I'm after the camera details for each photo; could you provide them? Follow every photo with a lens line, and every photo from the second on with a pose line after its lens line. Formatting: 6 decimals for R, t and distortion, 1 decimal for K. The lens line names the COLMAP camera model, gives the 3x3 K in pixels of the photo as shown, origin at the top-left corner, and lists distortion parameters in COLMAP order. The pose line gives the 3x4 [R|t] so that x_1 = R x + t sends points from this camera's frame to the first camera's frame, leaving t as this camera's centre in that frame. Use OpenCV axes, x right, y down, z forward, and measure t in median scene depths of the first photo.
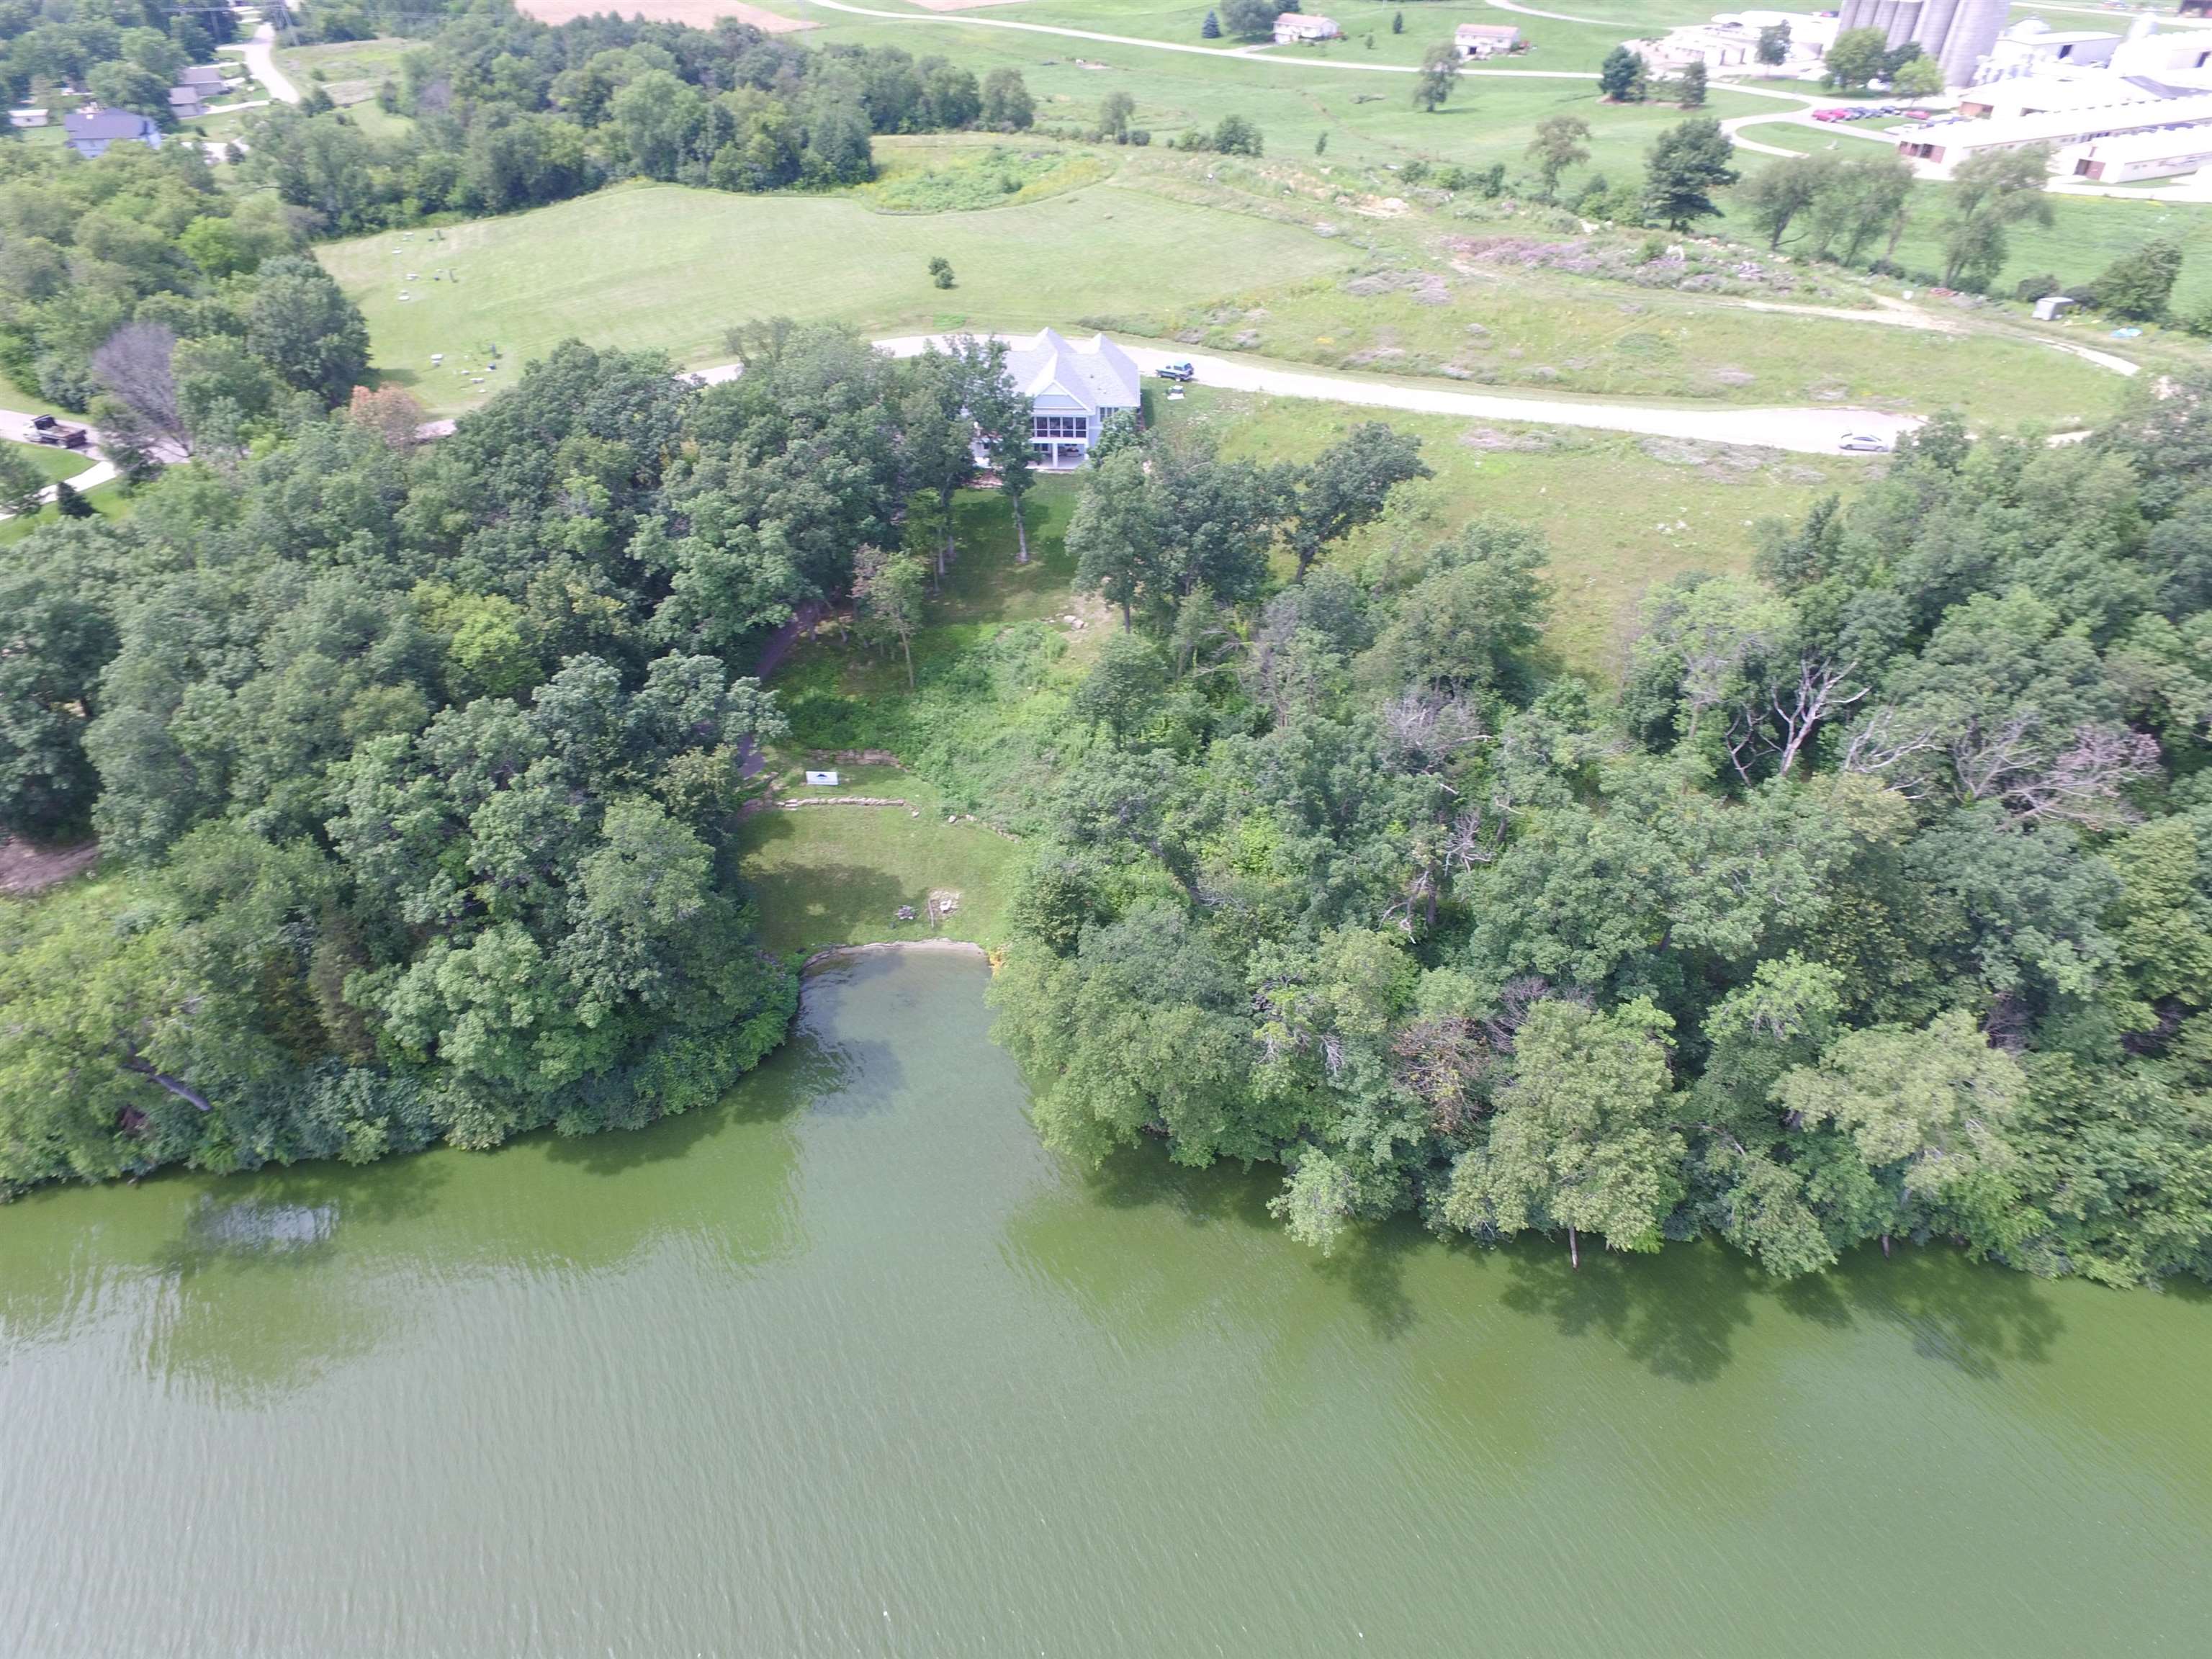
lens RADIAL K [[1268.1, 0, 1097.6], [0, 1268.1, 840.2], [0, 0, 1]] dist [-0.013507, 0.016768]
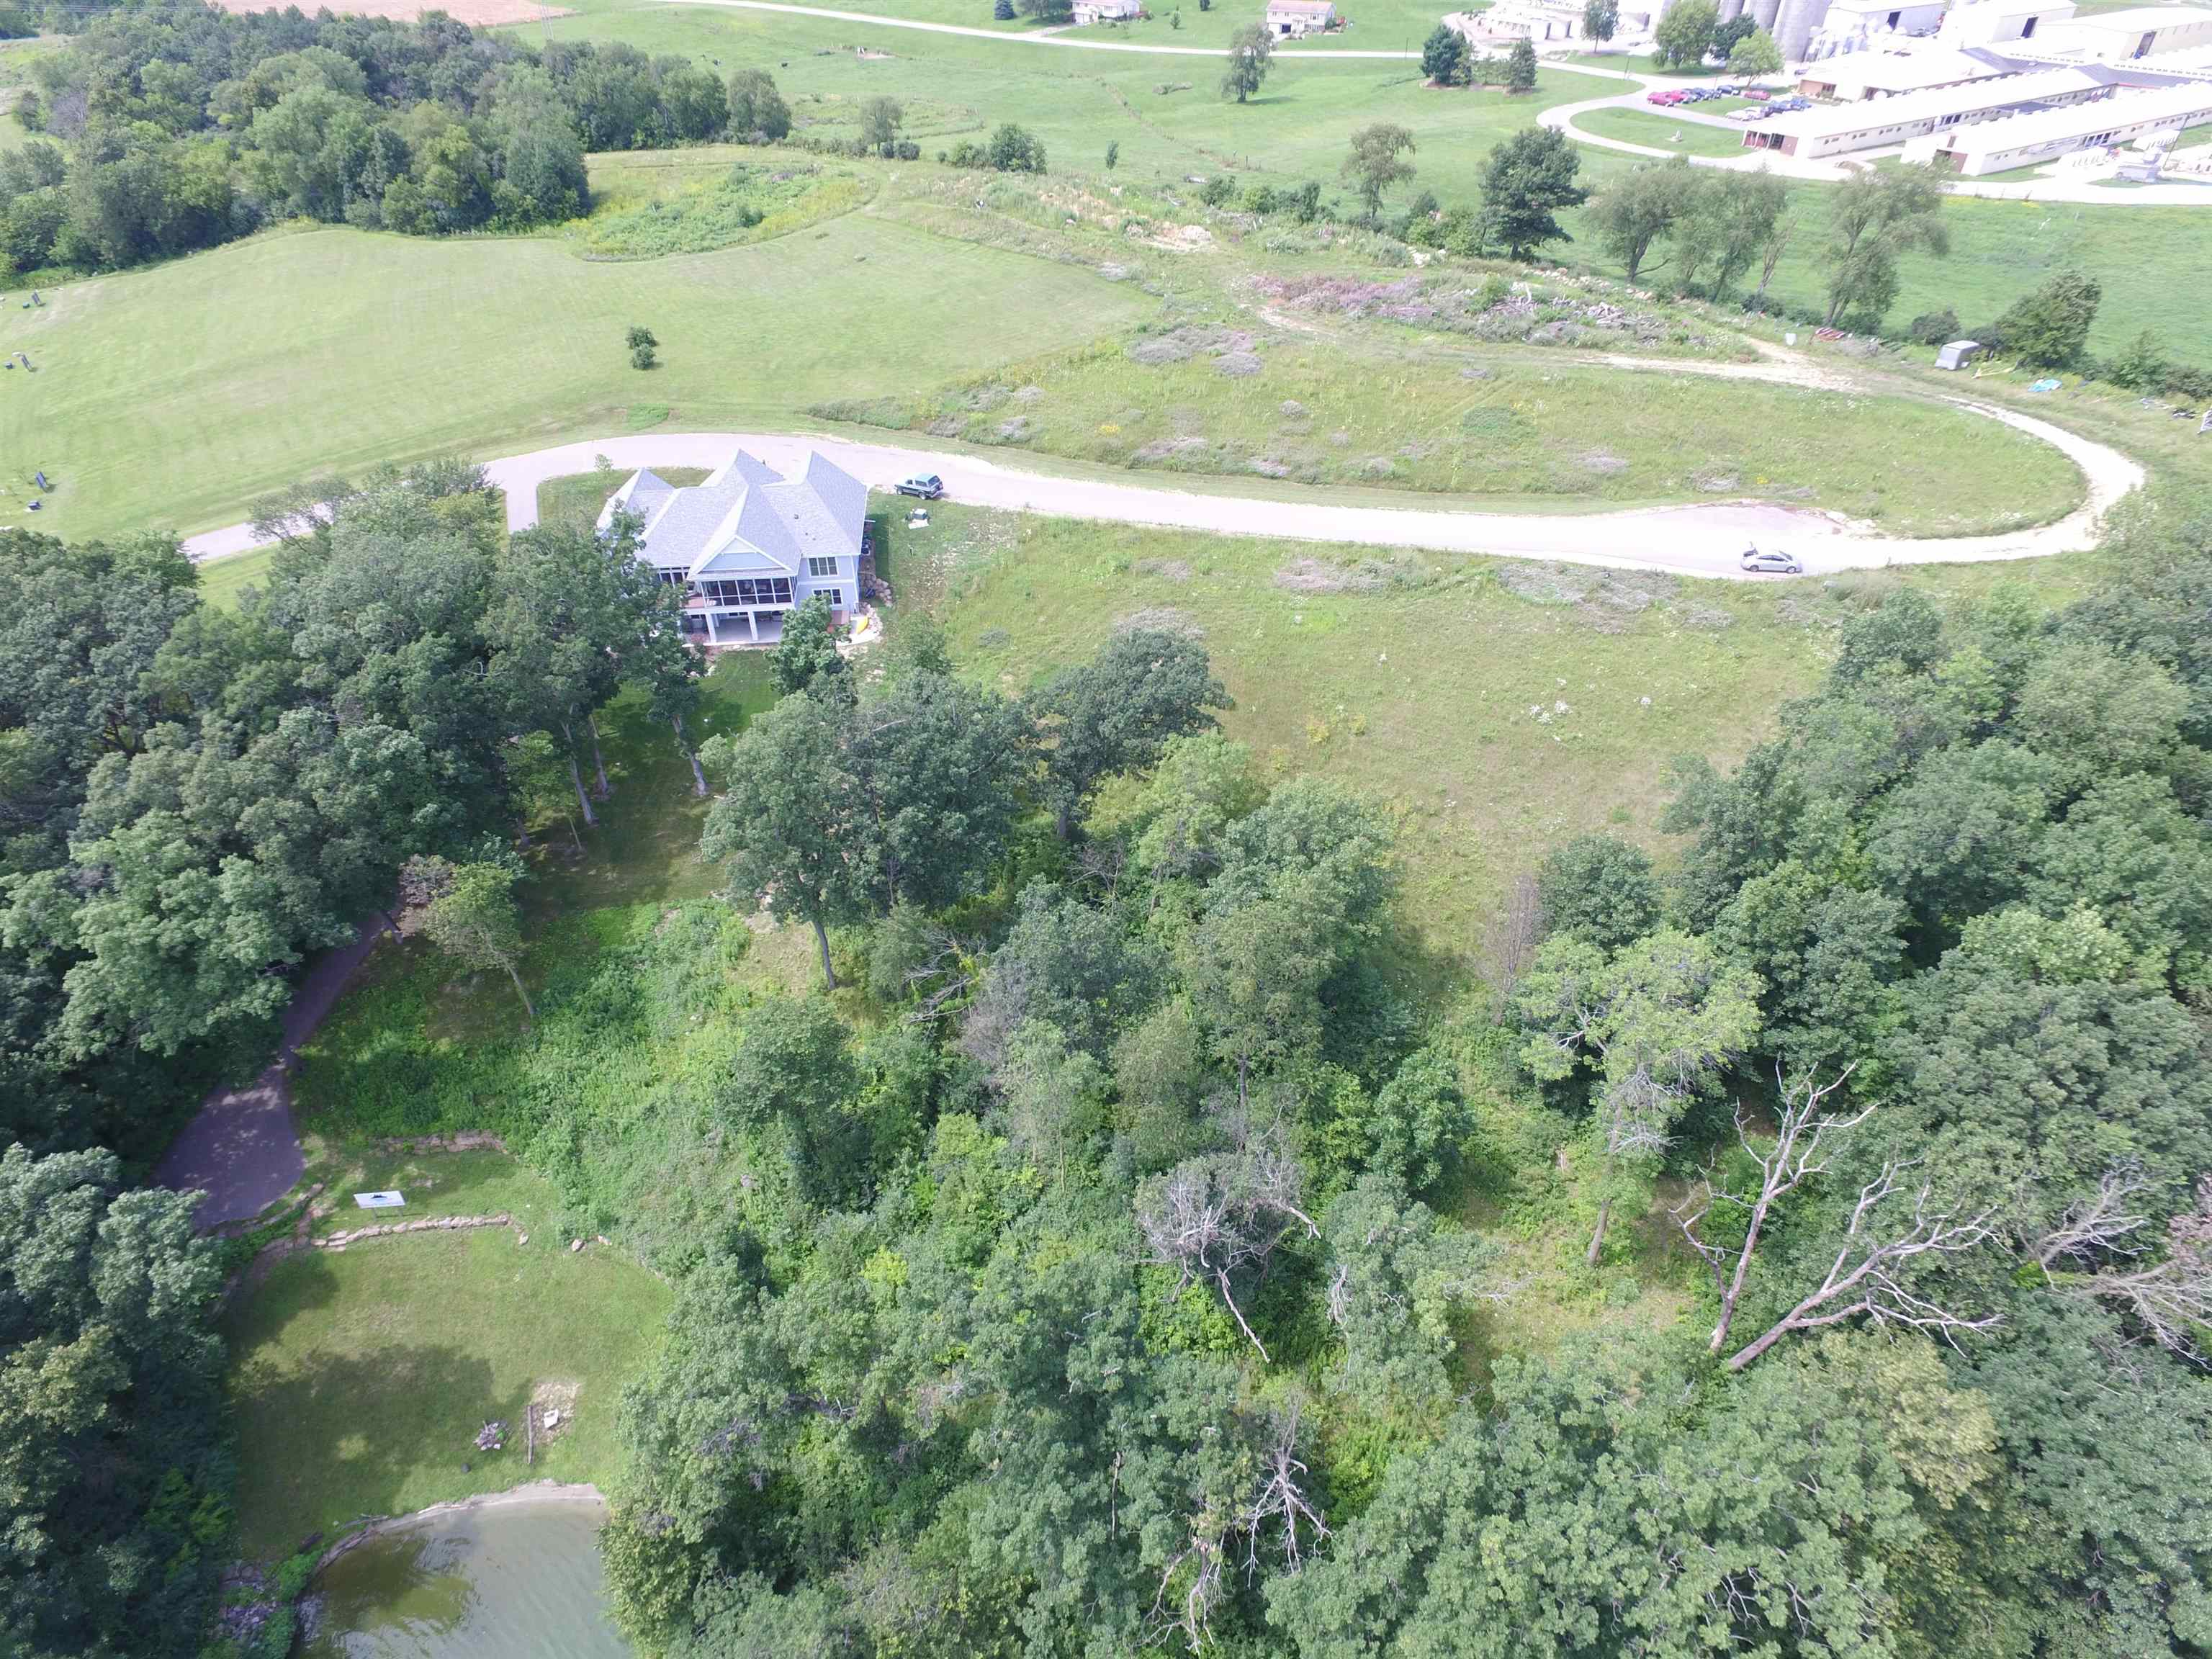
lens RADIAL K [[1278.8, 0, 1103.5], [0, 1278.8, 830.2], [0, 0, 1]] dist [-0.013842, 0.018045]
pose [[0.992909, -0.079943, 0.087985, 0.124133], [0.078973, 0.996772, 0.014447, -0.226876], [-0.088856, -0.007396, 0.996017, 0.282922]]
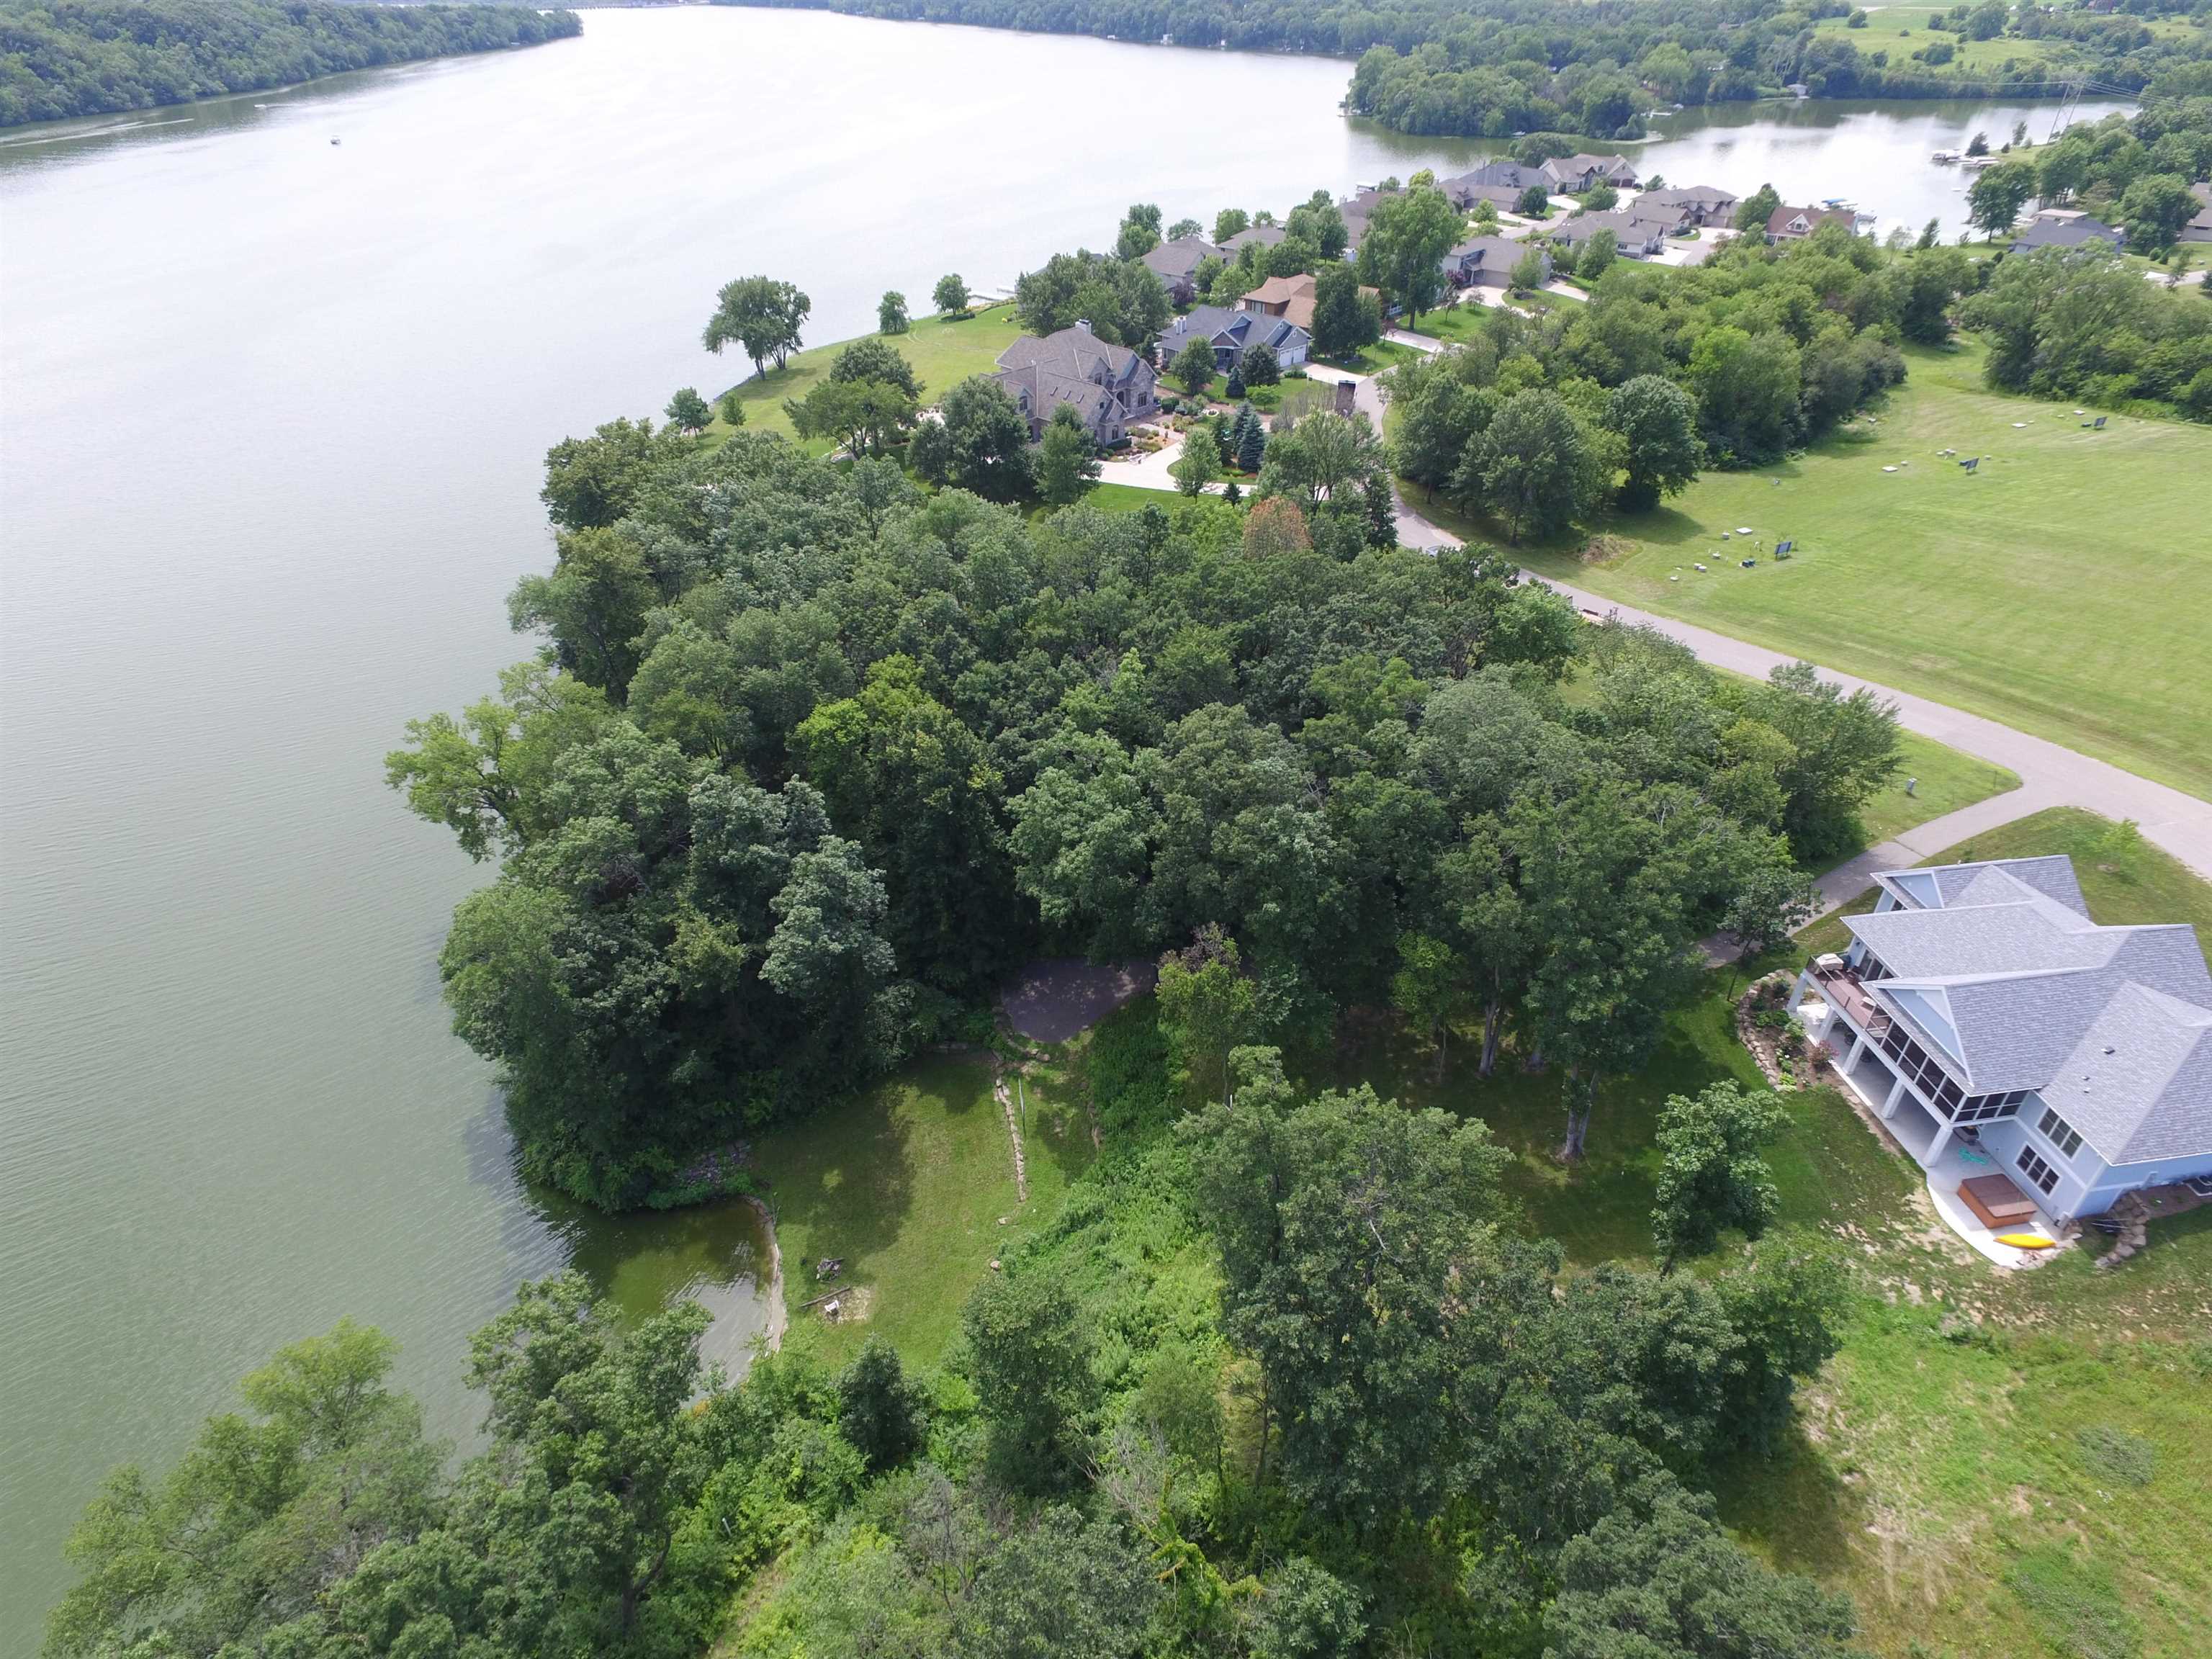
lens RADIAL K [[1278.8, 0, 1103.5], [0, 1278.8, 830.2], [0, 0, 1]] dist [-0.013842, 0.018045]
pose [[0.174149, 0.550444, -0.816507, 0.343043], [-0.598711, 0.717501, 0.356003, -0.479750], [0.781804, 0.426854, 0.454509, 0.612407]]
